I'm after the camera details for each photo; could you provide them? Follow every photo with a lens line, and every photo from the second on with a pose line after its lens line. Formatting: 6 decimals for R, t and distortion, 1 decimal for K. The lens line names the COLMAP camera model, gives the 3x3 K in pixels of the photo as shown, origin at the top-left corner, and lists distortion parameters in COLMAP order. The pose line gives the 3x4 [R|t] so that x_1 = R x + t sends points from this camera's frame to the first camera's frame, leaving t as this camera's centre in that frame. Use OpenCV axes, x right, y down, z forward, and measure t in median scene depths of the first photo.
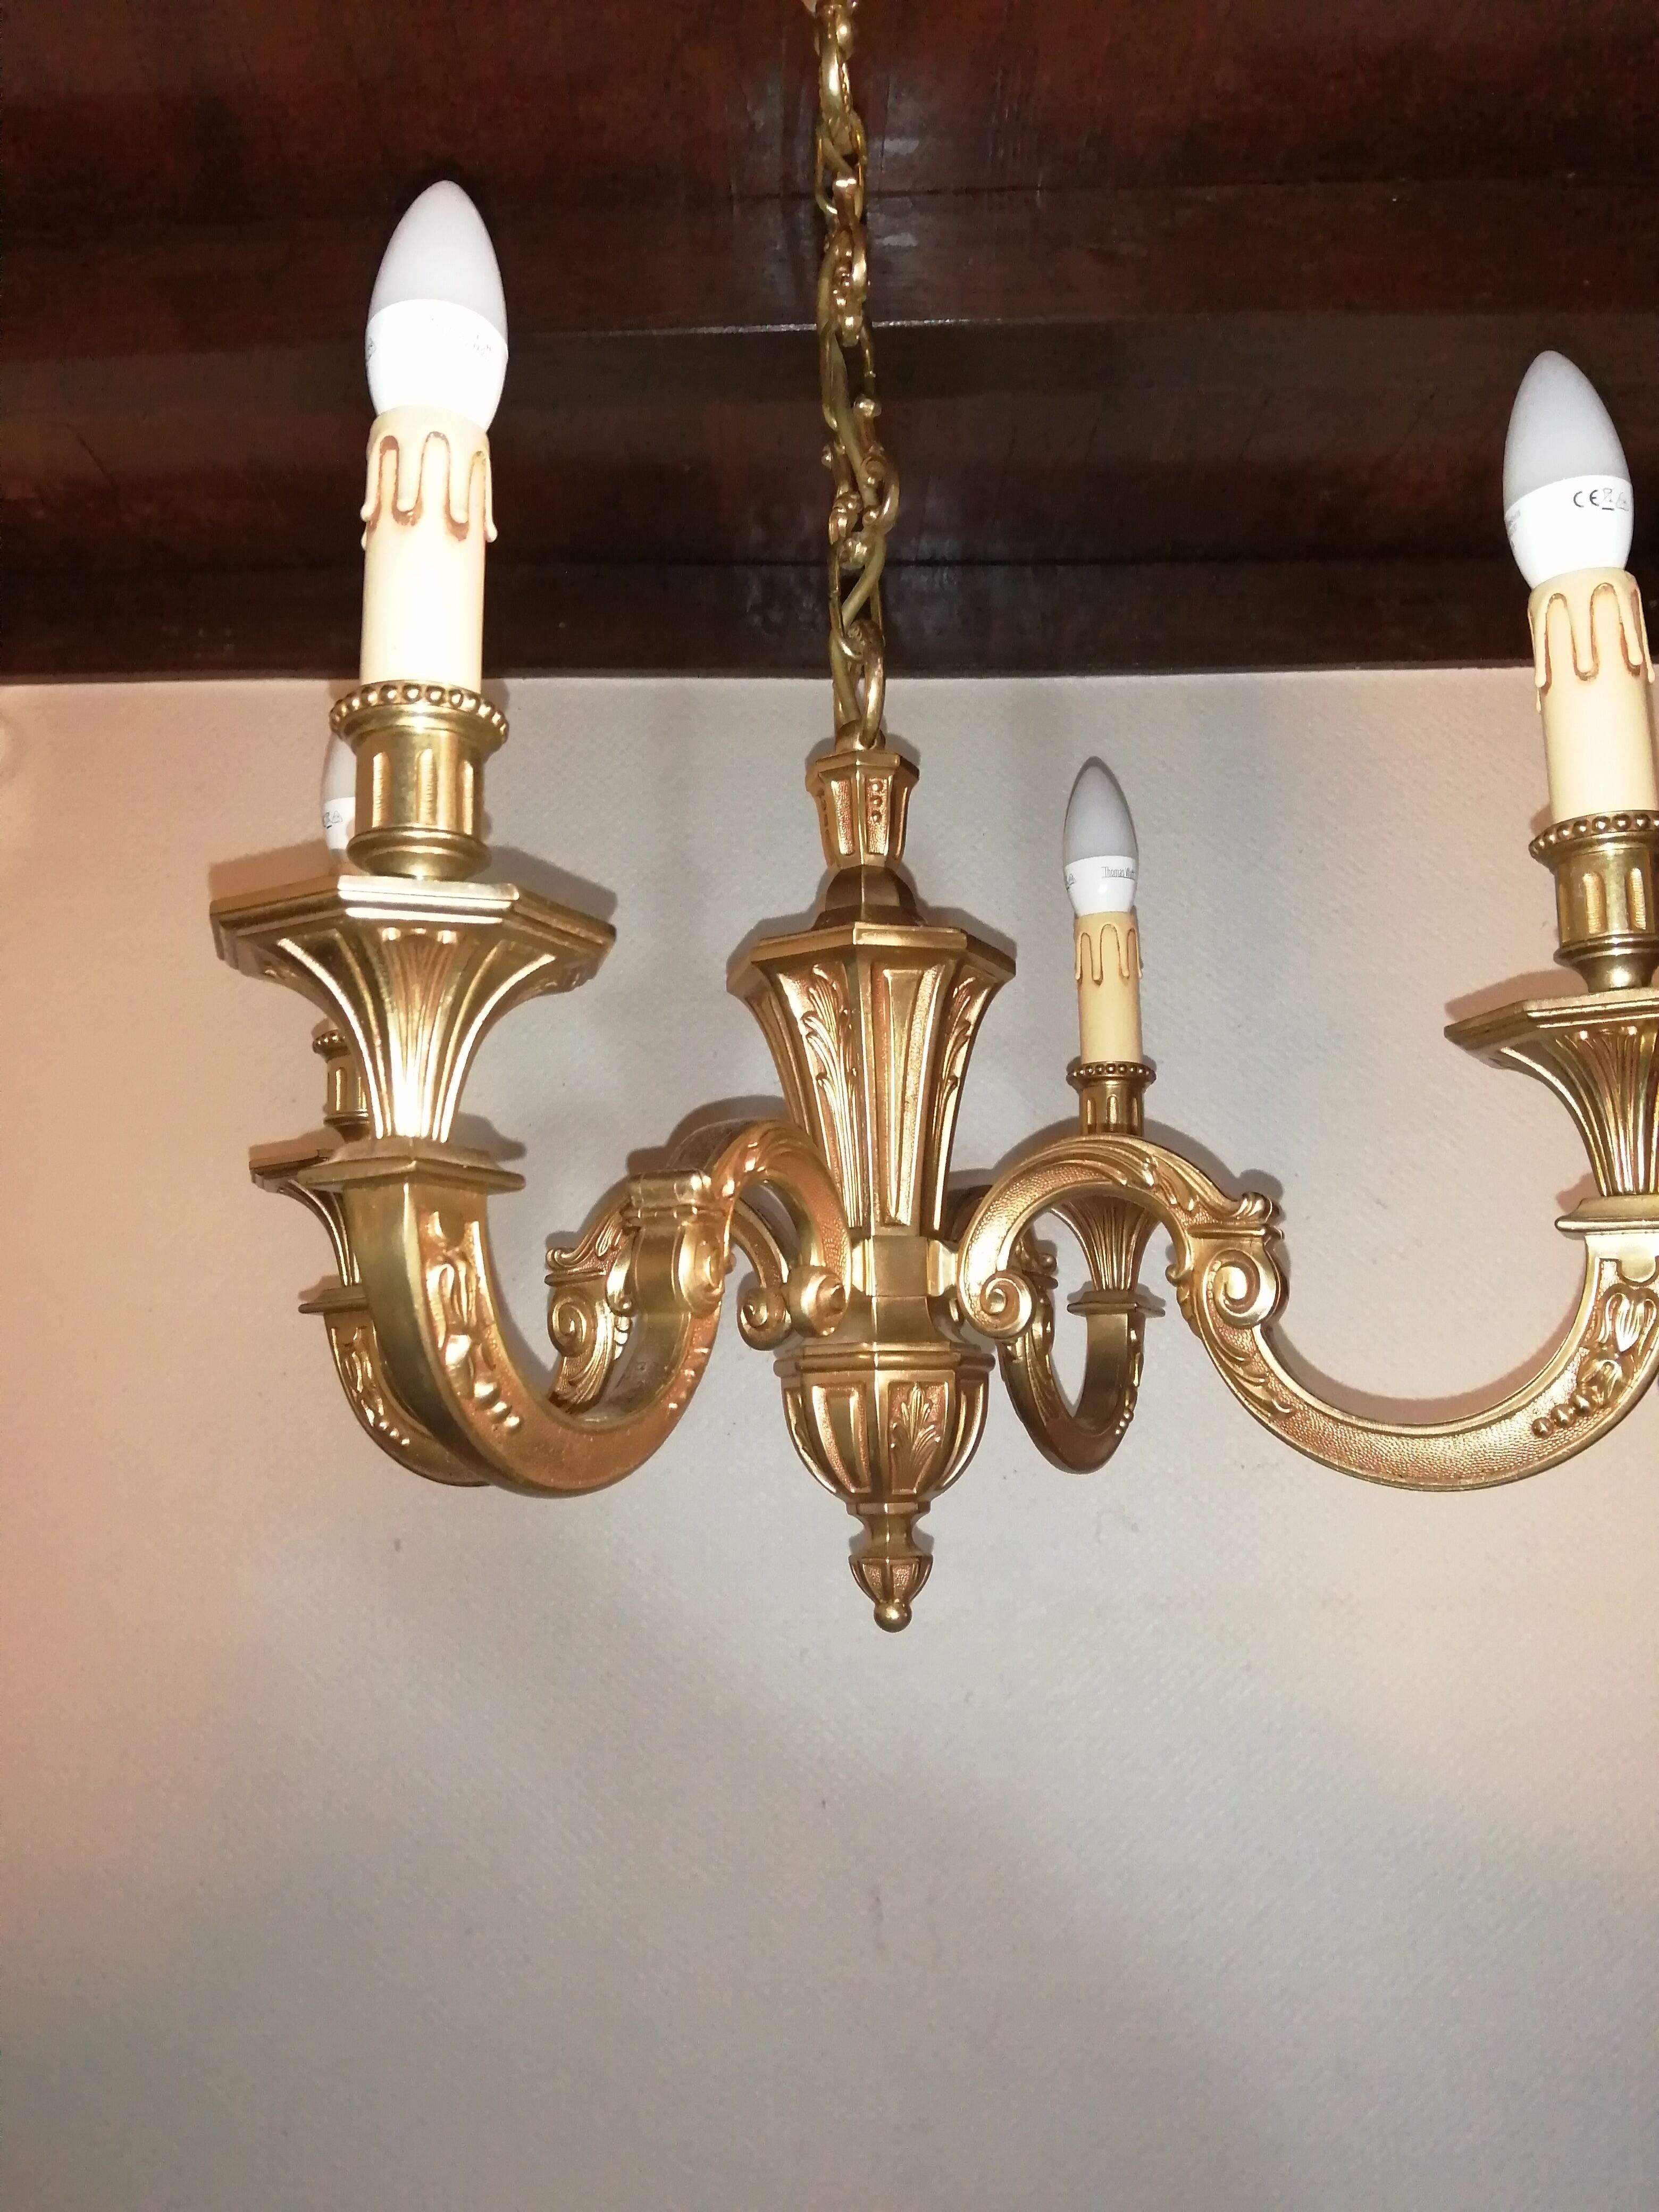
lens RADIAL K [[1743.9, 0, 837.2], [0, 1743.9, 1008.8], [0, 0, 1]] dist [0.062427, -0.184534]
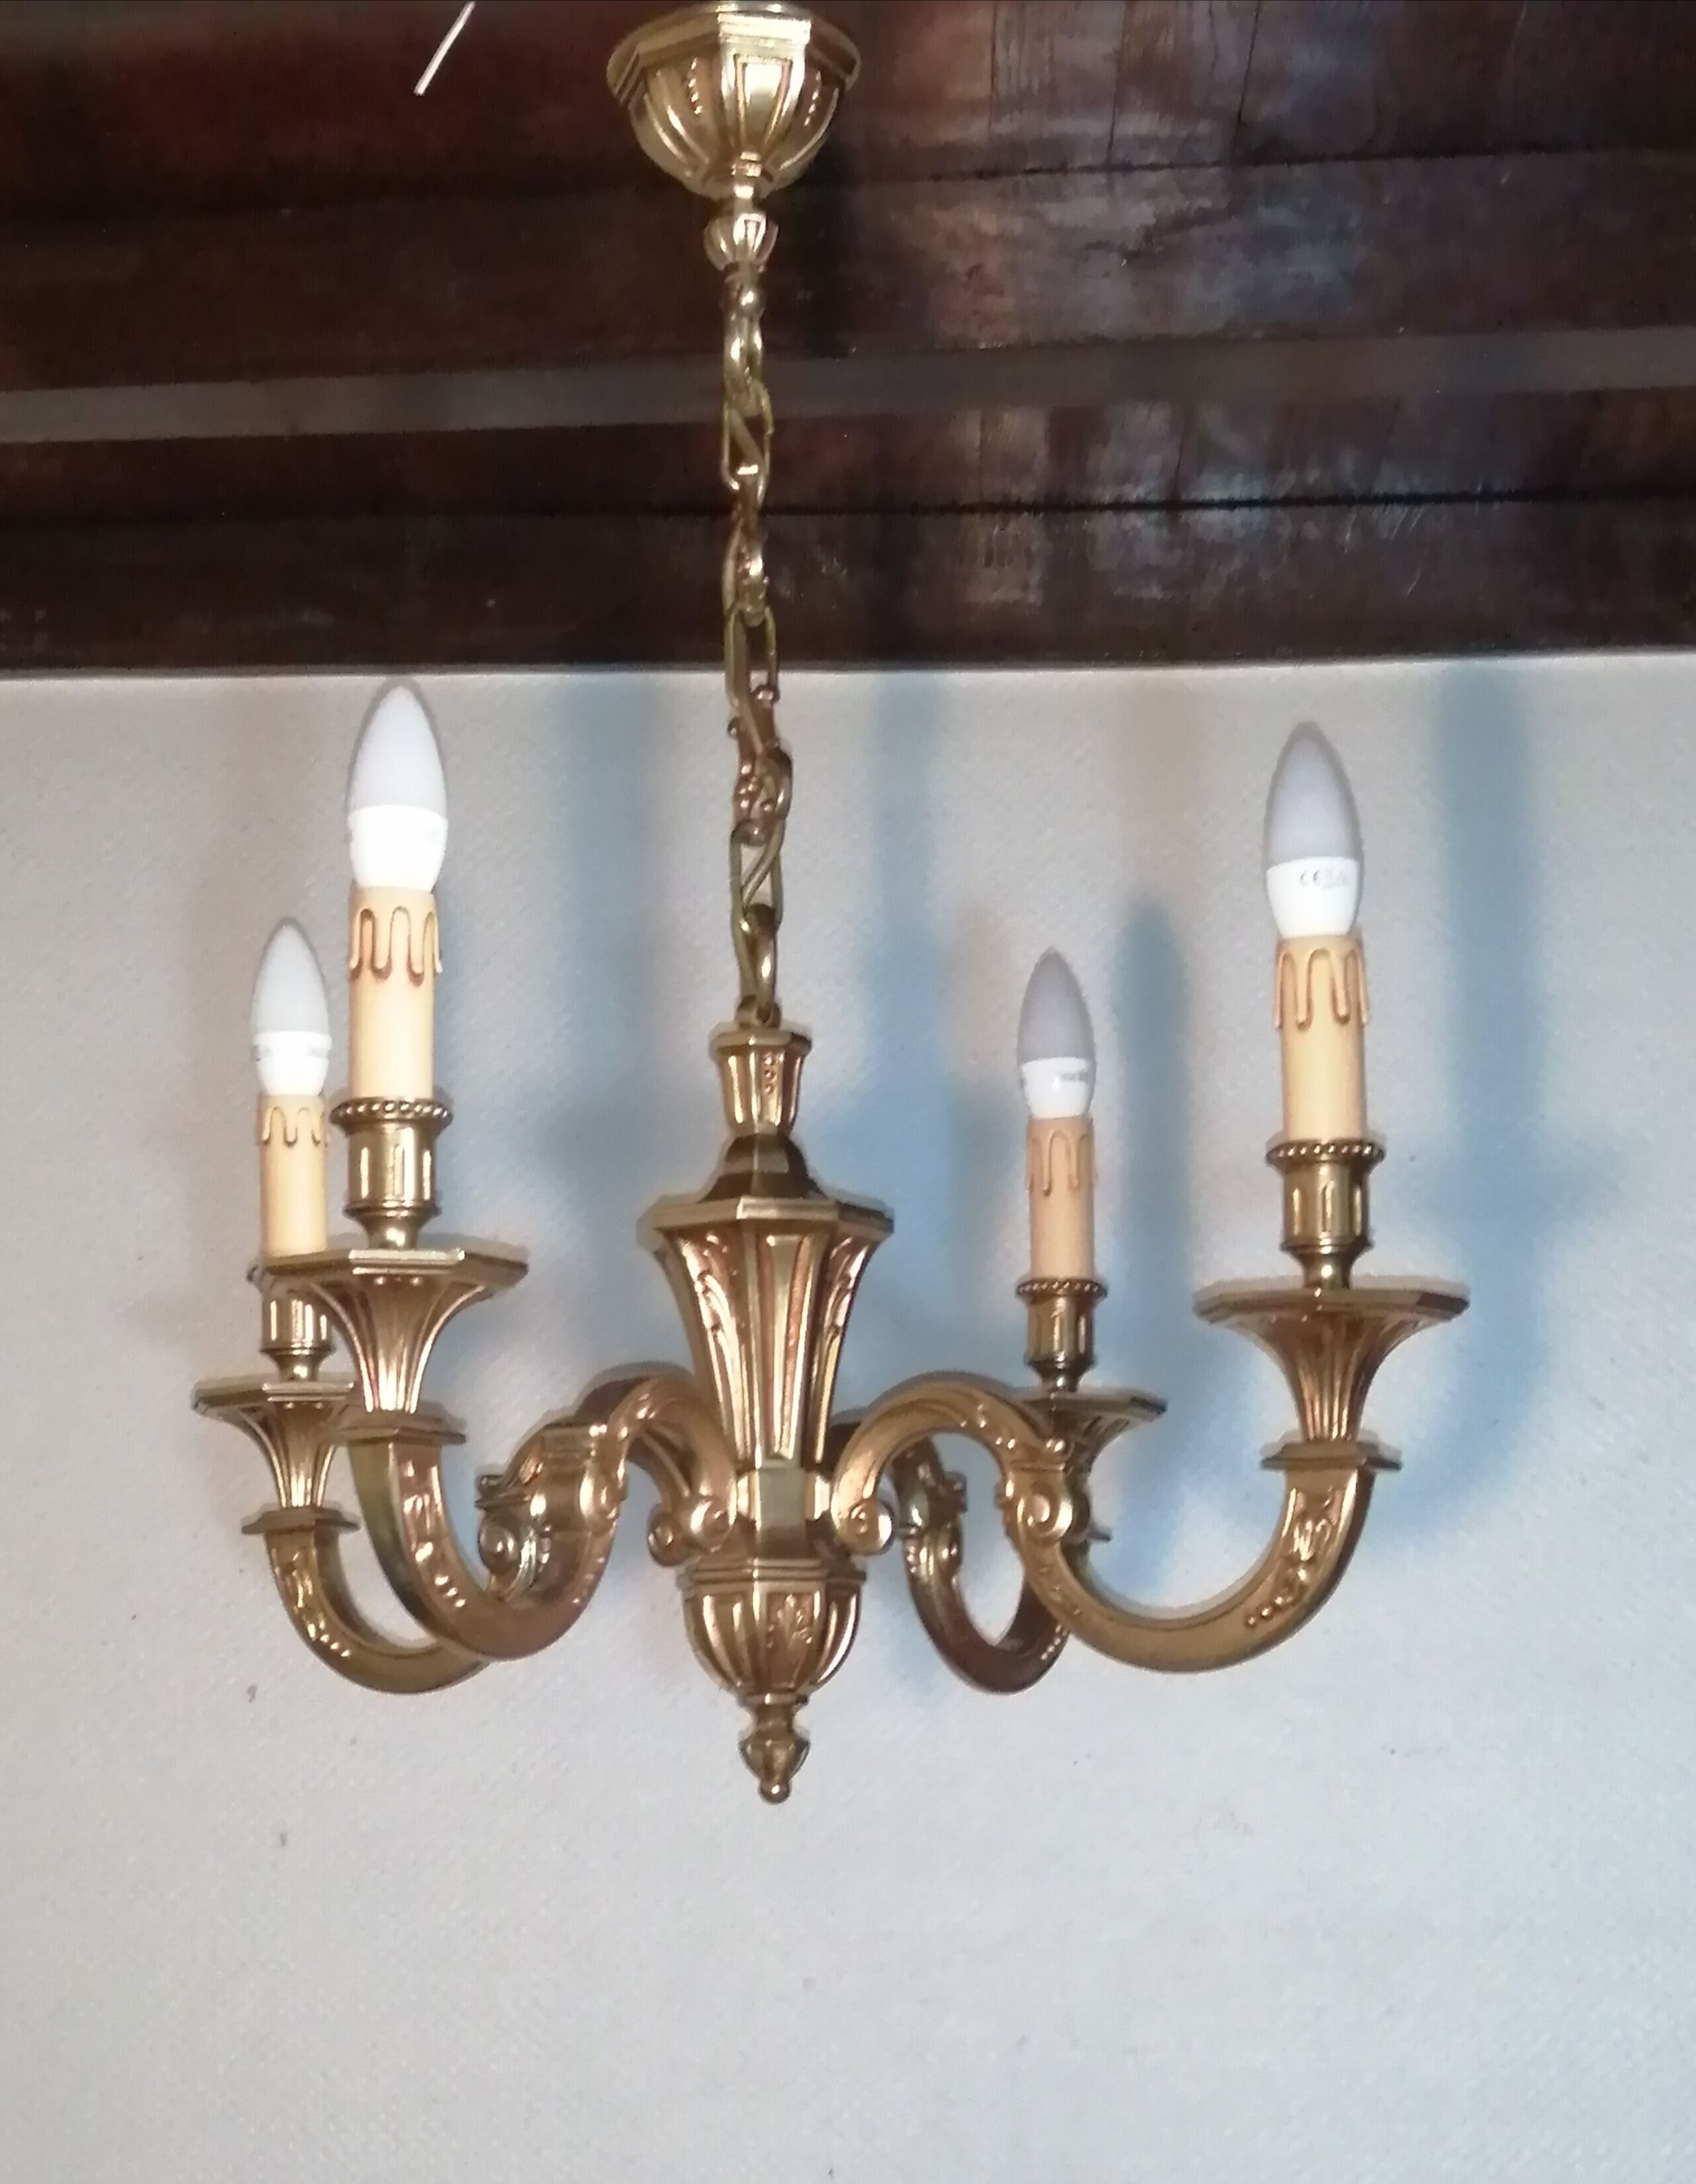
lens RADIAL K [[3278.5, 0, 848.0], [0, 3278.5, 1092.0], [0, 0, 1]] dist [-0.005910, -0.012821]
pose [[0.999117, -0.003061, -0.041899, 0.174774], [0.004364, 0.999508, 0.031053, -0.189069], [0.041783, -0.031208, 0.998639, -1.176691]]
